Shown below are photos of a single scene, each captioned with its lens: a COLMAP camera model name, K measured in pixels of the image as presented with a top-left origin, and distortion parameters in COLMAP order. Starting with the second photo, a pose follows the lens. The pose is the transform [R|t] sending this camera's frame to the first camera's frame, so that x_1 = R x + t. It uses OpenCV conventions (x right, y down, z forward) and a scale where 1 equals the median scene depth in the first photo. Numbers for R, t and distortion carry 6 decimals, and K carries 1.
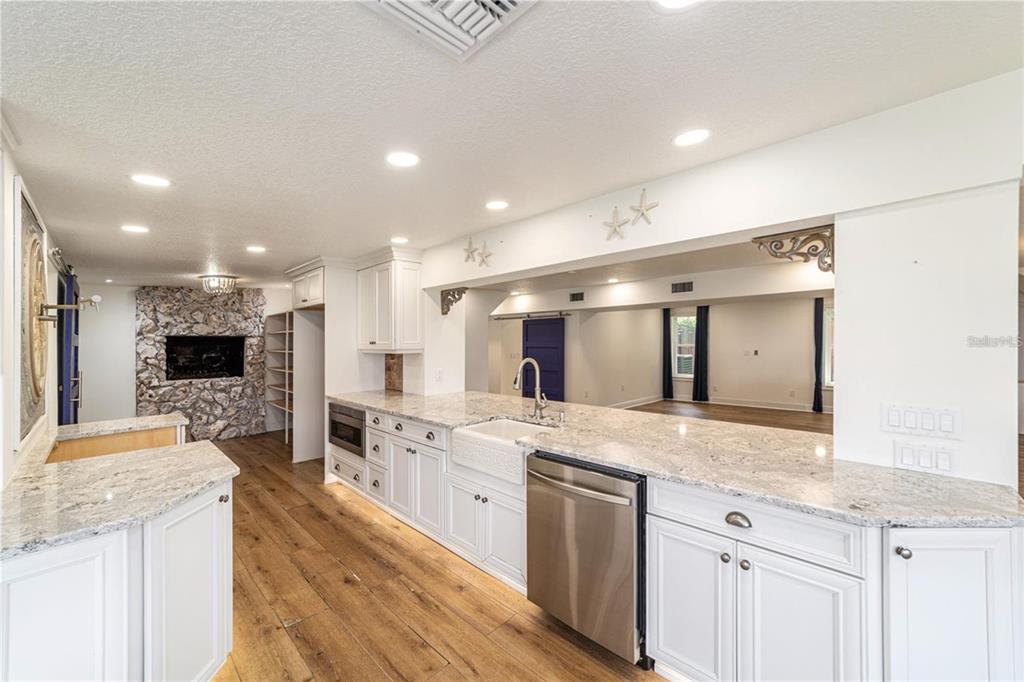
lens RADIAL K [[397.0, 0, 511.7], [0, 397.0, 339.1], [0, 0, 1]] dist [-0.009038, 0.002731]
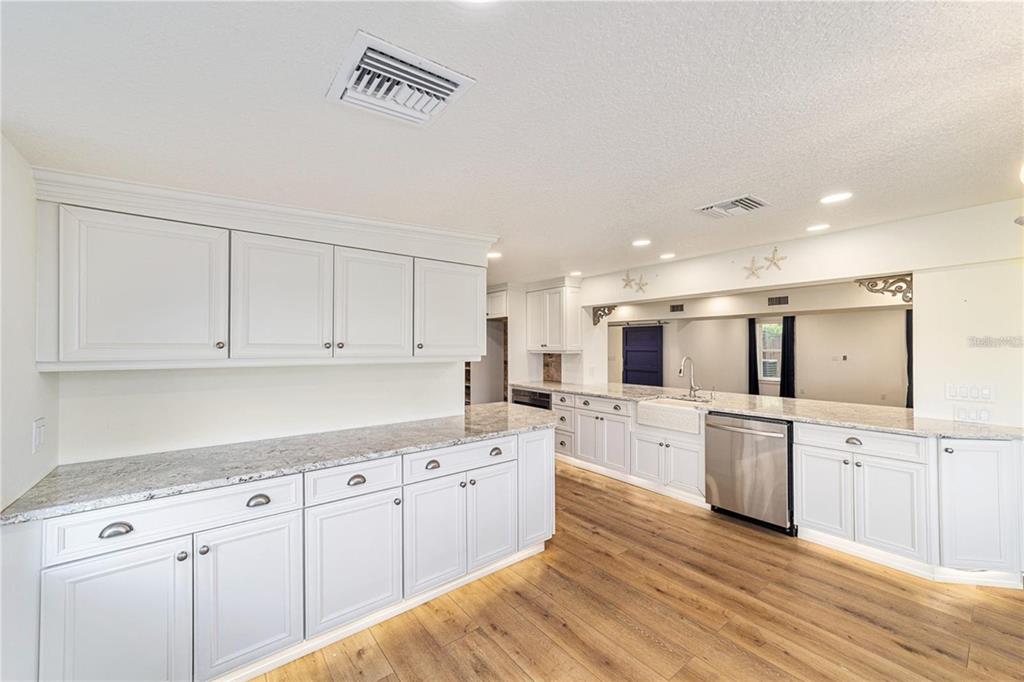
lens RADIAL K [[397.0, 0, 509.7], [0, 397.0, 335.4], [0, 0, 1]] dist [-0.009038, 0.002731]
pose [[0.990464, 0.003936, -0.137715, -0.323857], [-0.006821, 0.999767, -0.020480, 0.003379], [0.137603, 0.021224, 0.990260, -0.446548]]
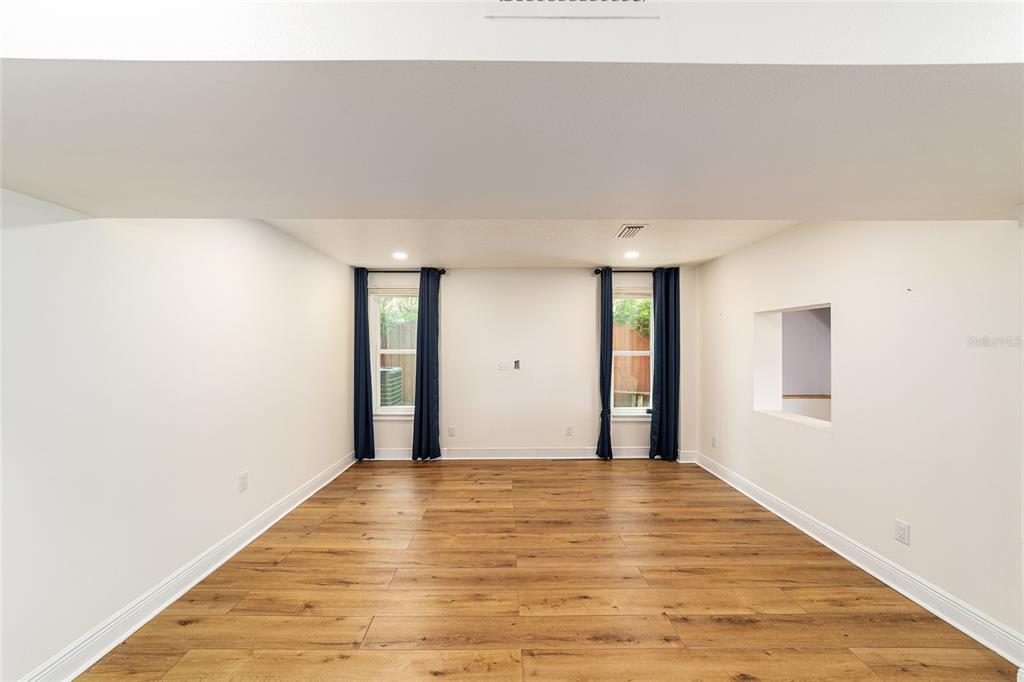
lens RADIAL K [[388.0, 0, 512.5], [0, 388.0, 346.2], [0, 0, 1]] dist [0.000242, 0.000014]
pose [[0.715646, 0.011167, 0.698374, 0.502536], [-0.014638, 0.999892, -0.000988, 0.016888], [-0.698310, -0.009516, 0.715732, 1.418668]]
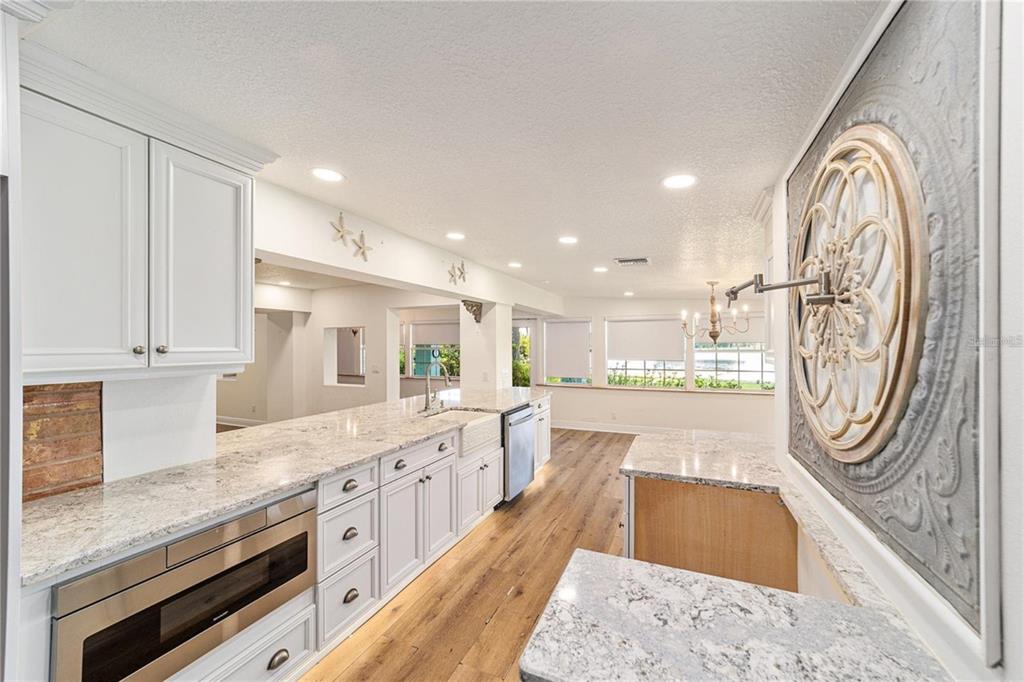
lens RADIAL K [[397.0, 0, 506.3], [0, 397.0, 344.4], [0, 0, 1]] dist [-0.009038, 0.002731]
pose [[-0.341972, 0.011673, 0.939638, -0.928108], [-0.001659, 0.999914, -0.013025, 0.008840], [-0.939709, -0.006013, -0.341923, 0.955482]]
